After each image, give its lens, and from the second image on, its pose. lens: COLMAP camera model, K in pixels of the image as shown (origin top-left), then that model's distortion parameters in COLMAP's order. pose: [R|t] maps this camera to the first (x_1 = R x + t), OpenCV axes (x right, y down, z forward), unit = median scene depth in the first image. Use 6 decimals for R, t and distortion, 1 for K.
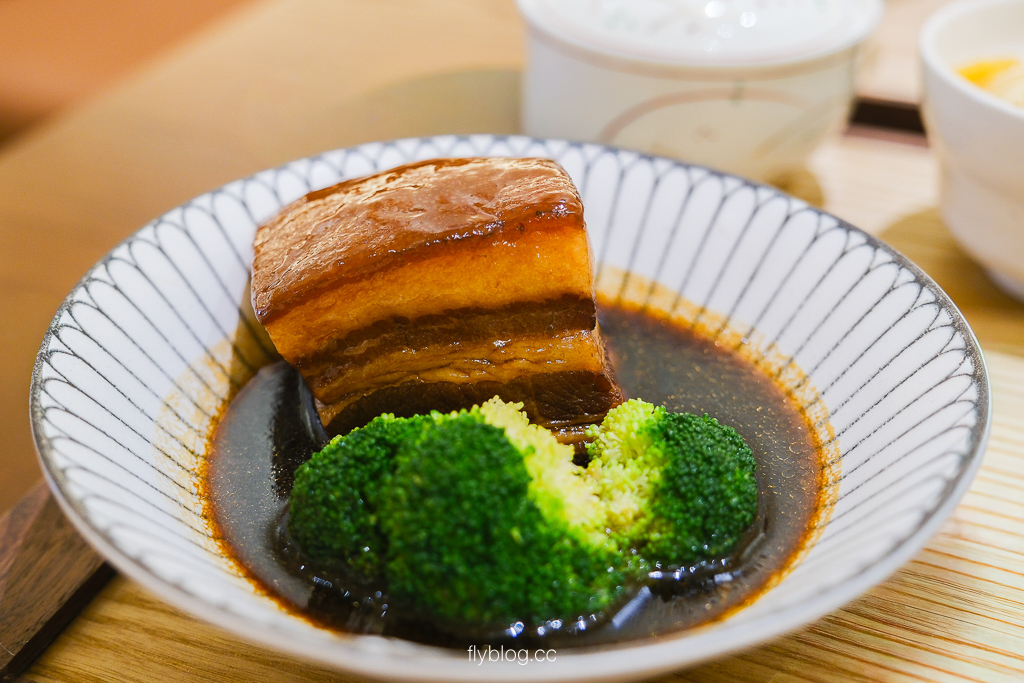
lens RADIAL K [[1483.0, 0, 508.3], [0, 1483.0, 341.1], [0, 0, 1]] dist [-0.036653, 0.000000]
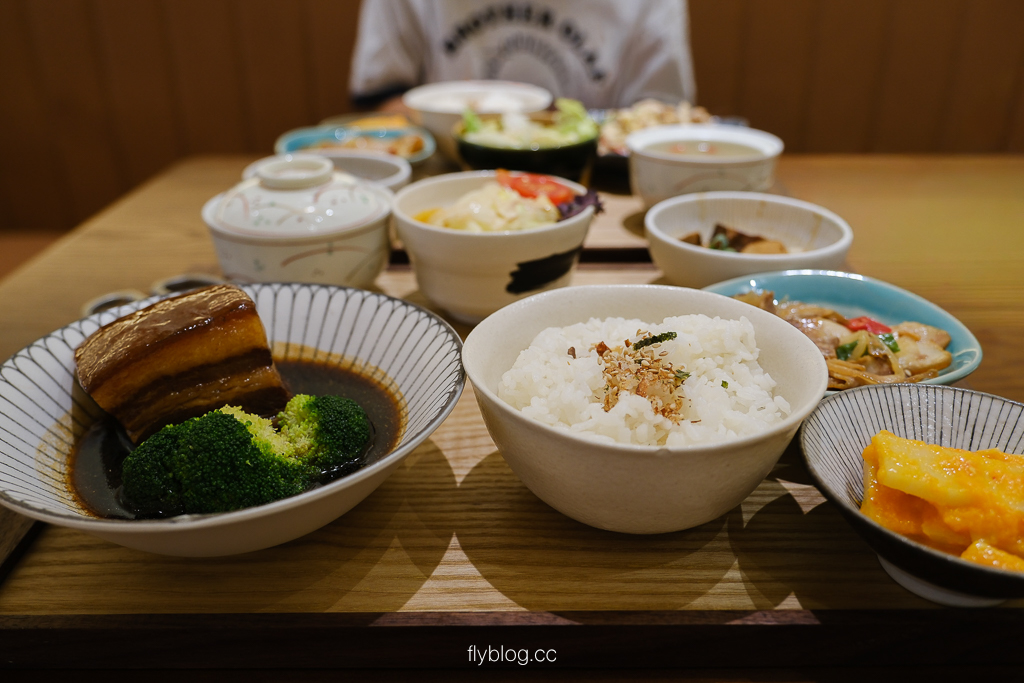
lens RADIAL K [[856.4, 0, 514.6], [0, 856.4, 352.3], [0, 0, 1]] dist [-0.009572, -0.038545]
pose [[0.931169, -0.176092, 0.319244, -0.001798], [0.199387, 0.979040, -0.041541, 0.087685], [-0.305238, 0.102335, 0.946762, -0.172998]]
